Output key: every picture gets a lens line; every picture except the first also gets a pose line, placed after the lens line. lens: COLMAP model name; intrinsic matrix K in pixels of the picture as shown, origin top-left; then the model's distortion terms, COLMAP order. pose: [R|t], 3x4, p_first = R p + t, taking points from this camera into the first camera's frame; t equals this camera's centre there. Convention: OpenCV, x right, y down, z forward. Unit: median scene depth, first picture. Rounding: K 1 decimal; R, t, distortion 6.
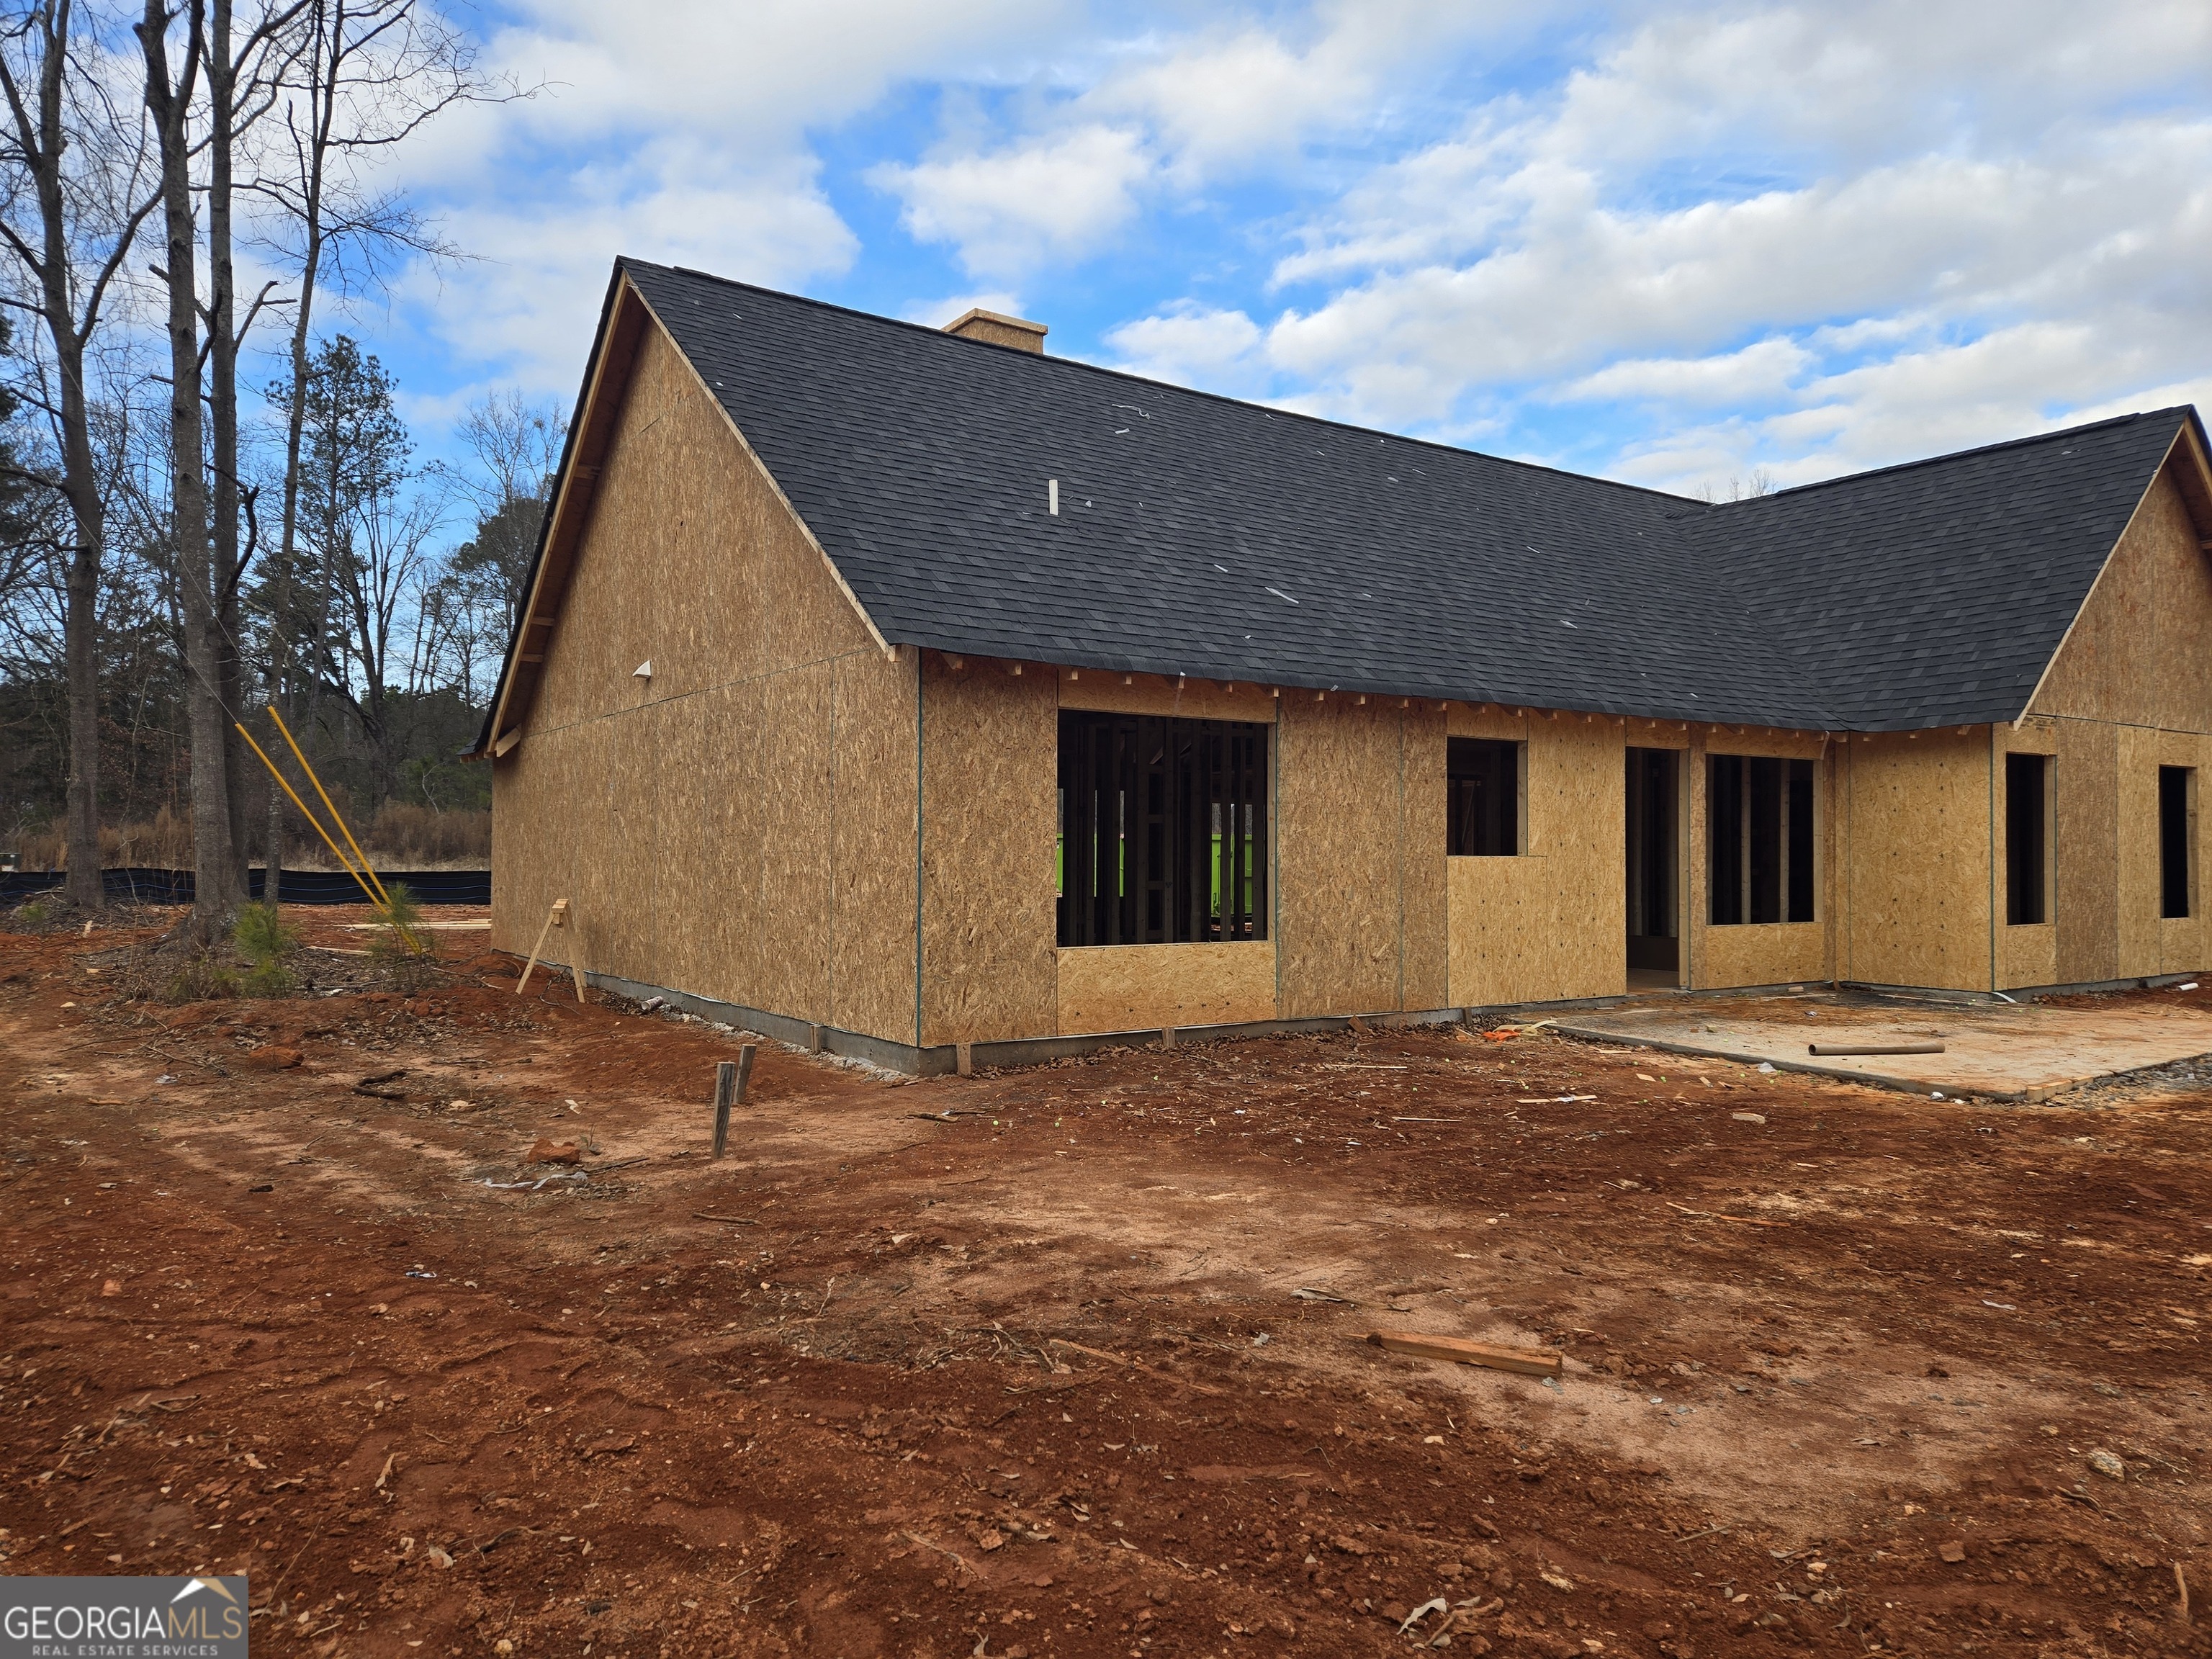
lens RADIAL K [[1489.4, 0, 1039.9], [0, 1489.4, 826.1], [0, 0, 1]] dist [0.082589, -0.066537]
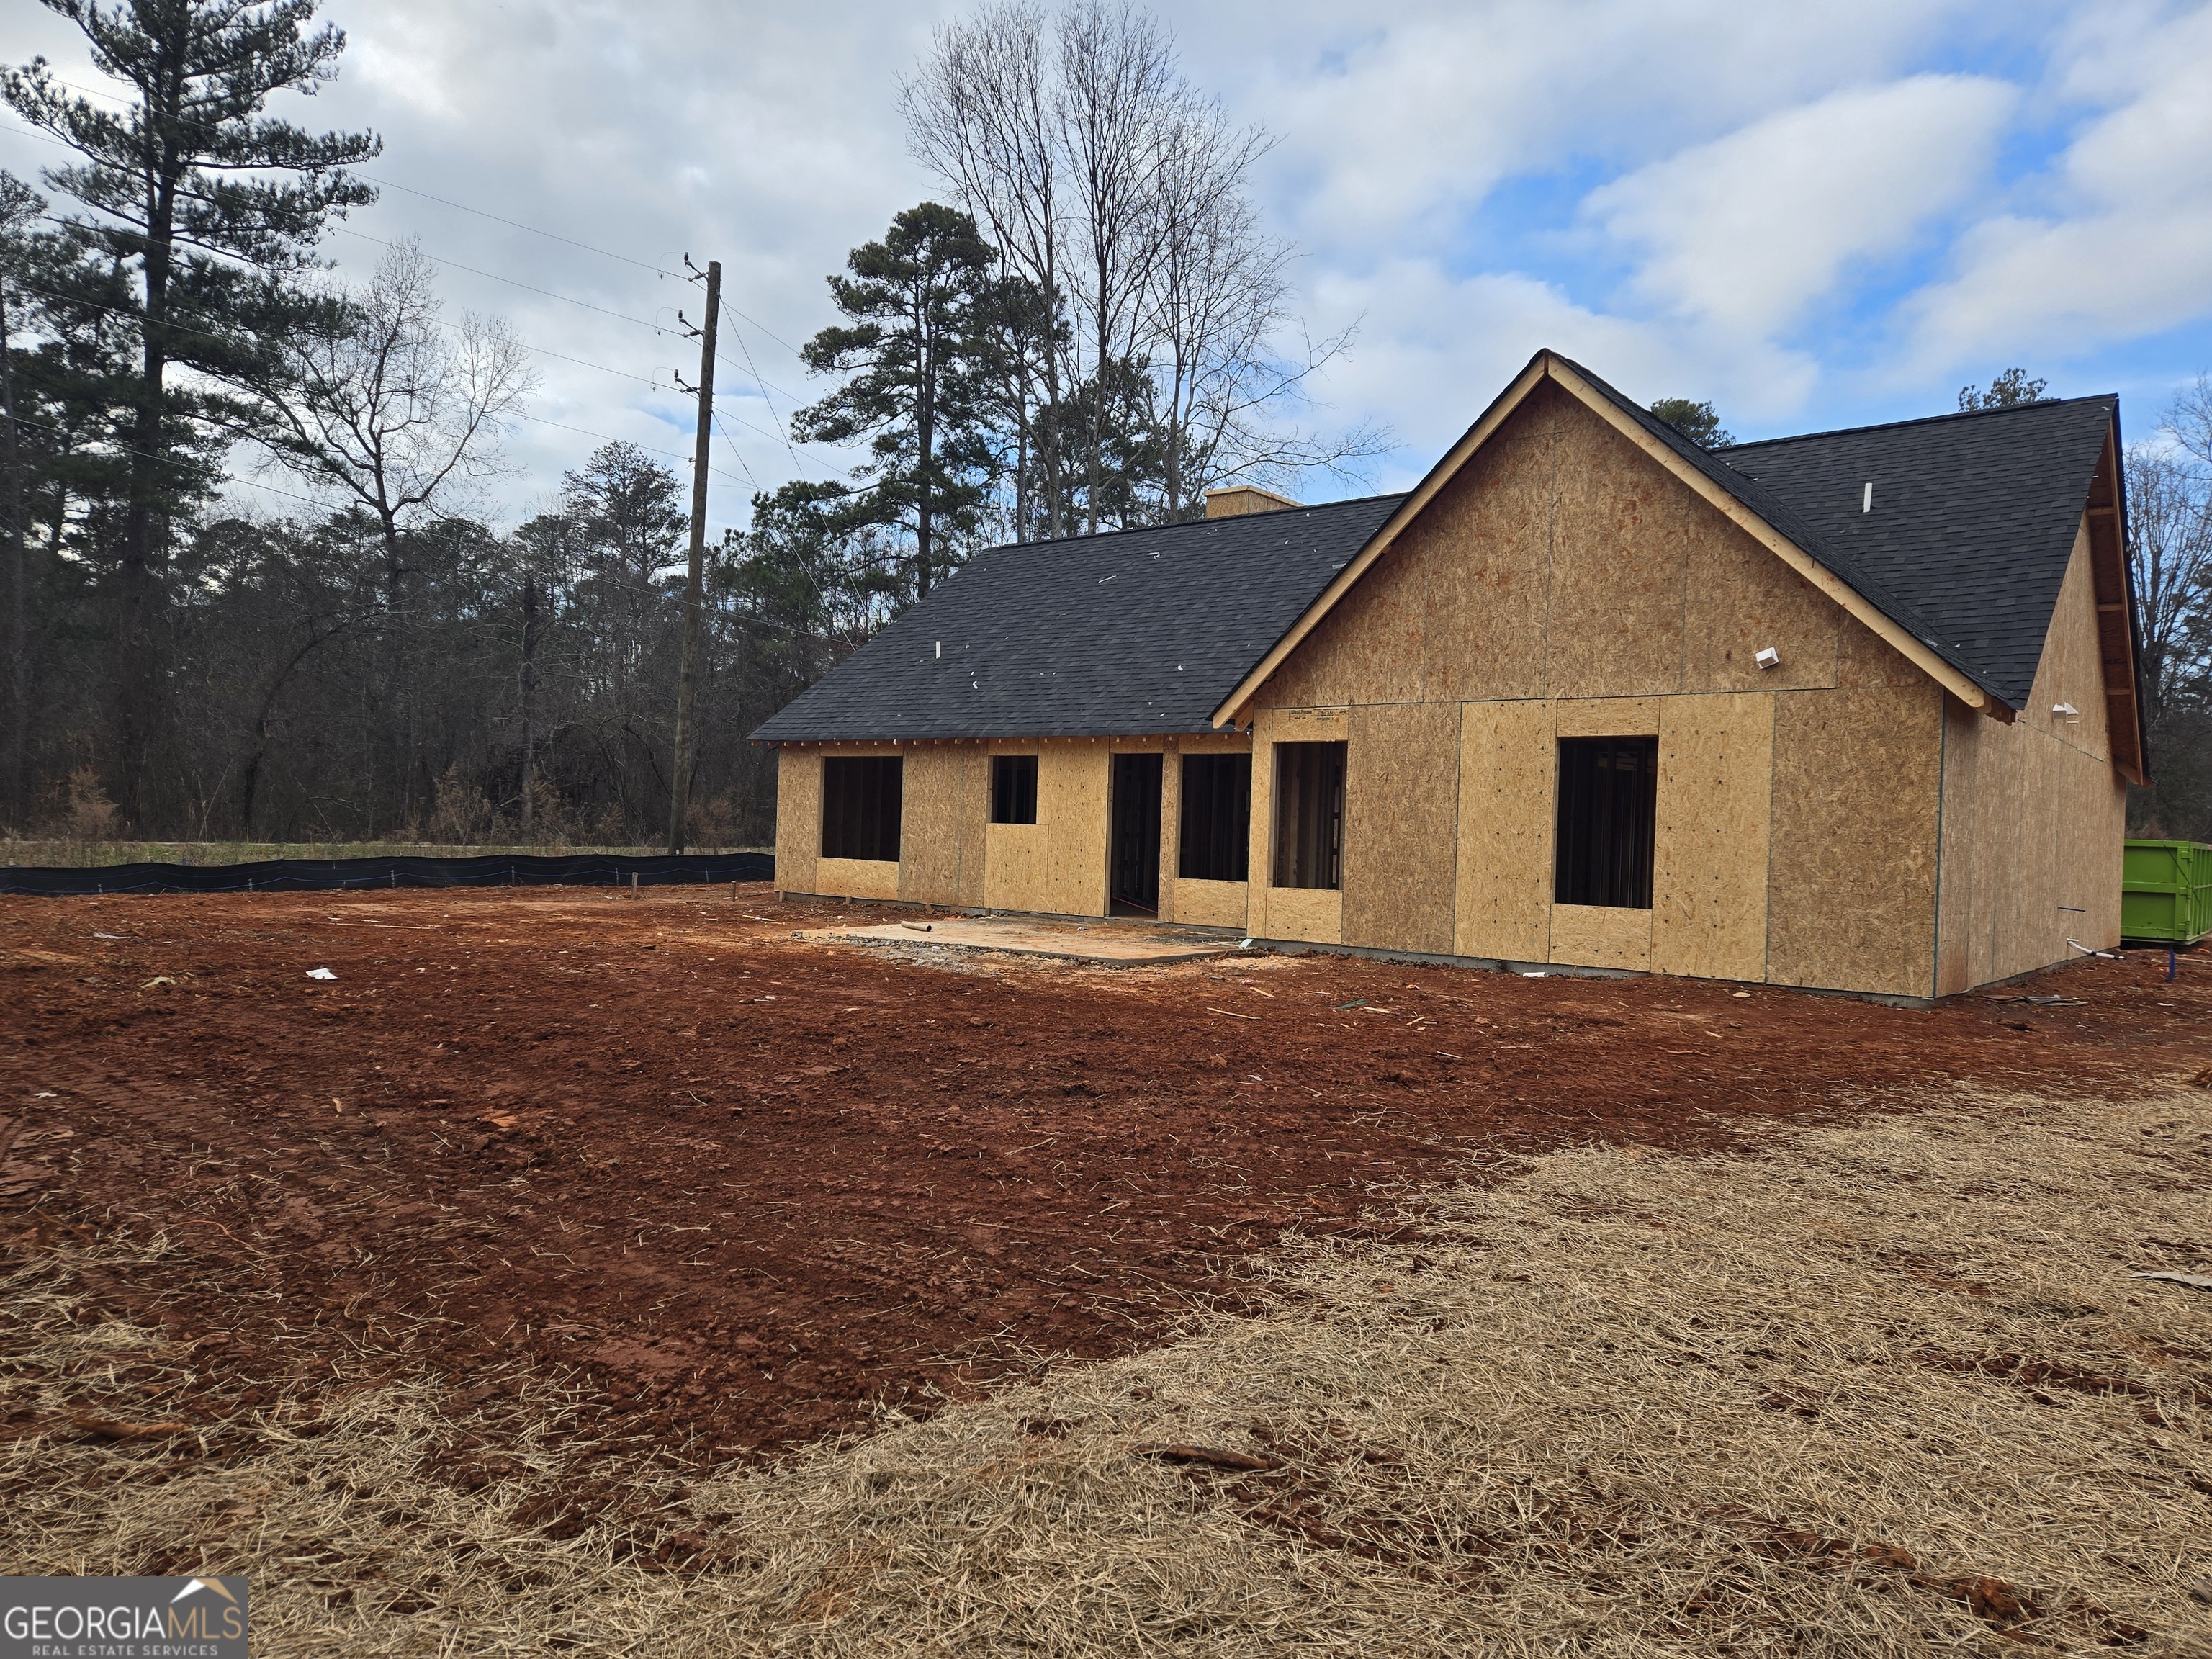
lens RADIAL K [[1473.2, 0, 1105.3], [0, 1473.2, 857.1], [0, 0, 1]] dist [0.081105, -0.063565]
pose [[0.291799, 0.020419, -0.956262, 1.949145], [-0.015559, 0.999741, 0.016599, 0.028694], [0.956353, 0.010035, 0.292041, 0.604477]]
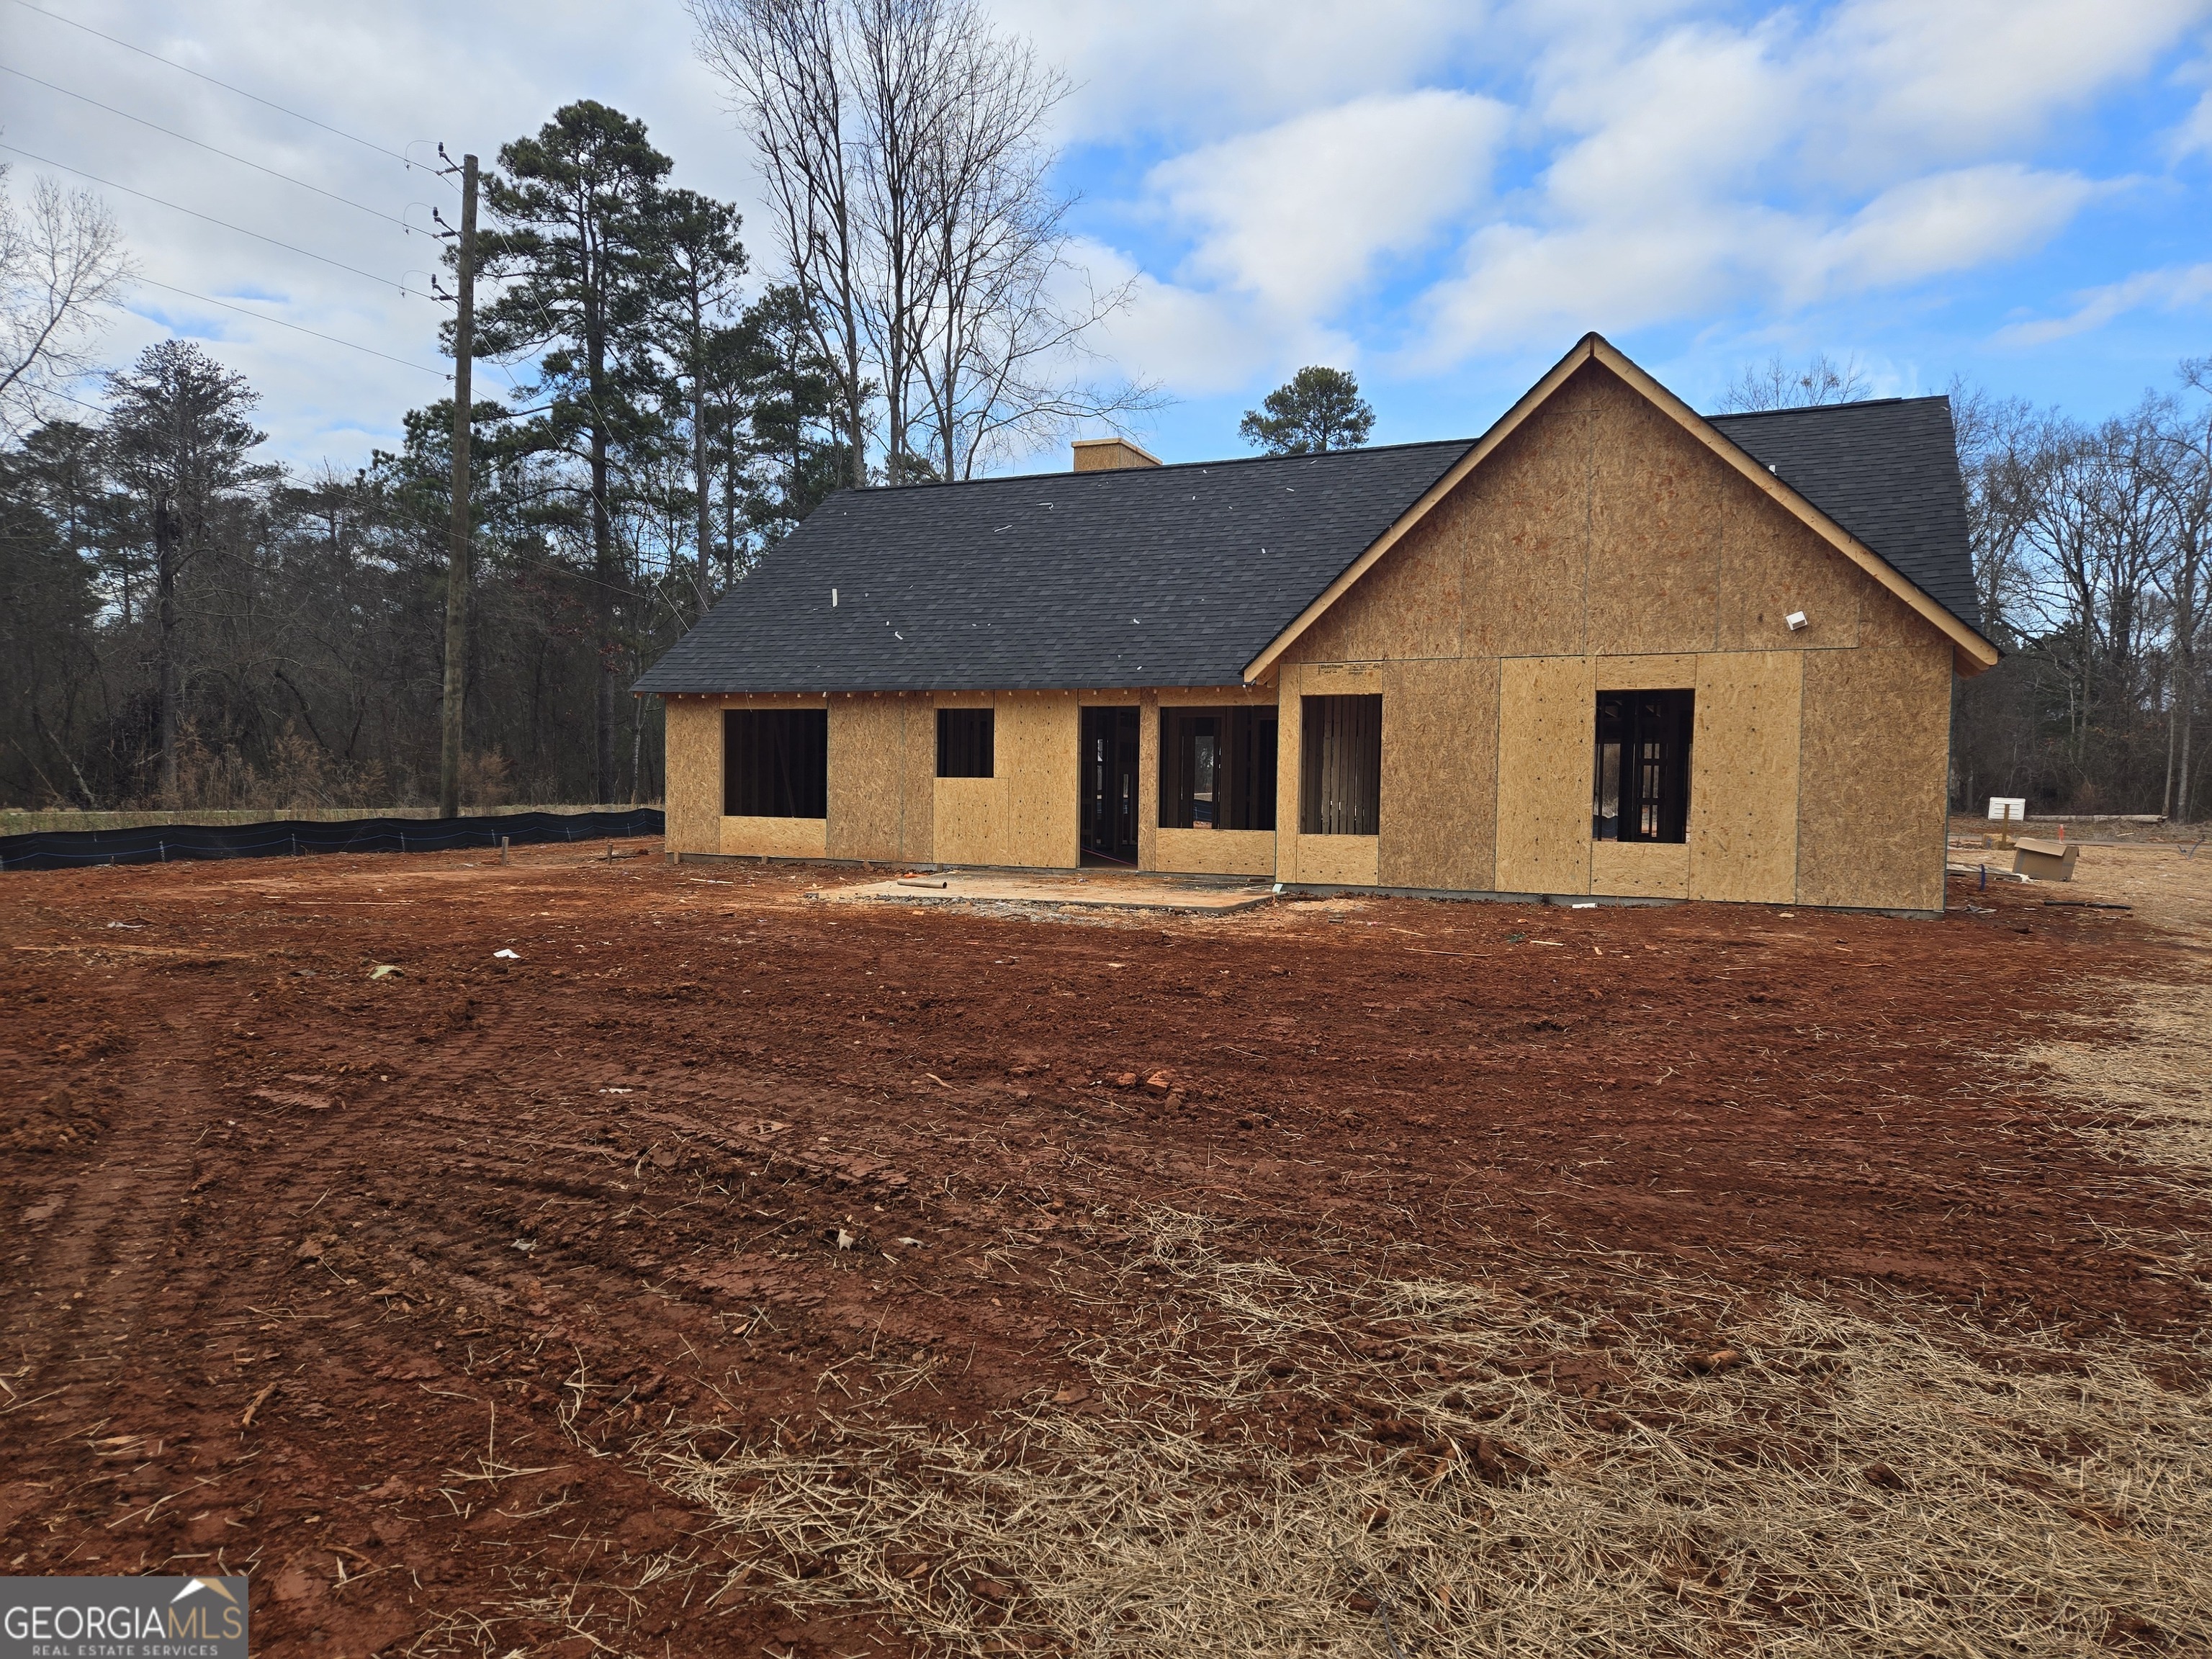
lens RADIAL K [[1473.2, 0, 1105.3], [0, 1473.2, 857.1], [0, 0, 1]] dist [0.081105, -0.063565]
pose [[0.537626, 0.041393, -0.842167, 1.797100], [0.003965, 0.998659, 0.051615, 0.024462], [0.843174, -0.031089, 0.536741, 0.230110]]
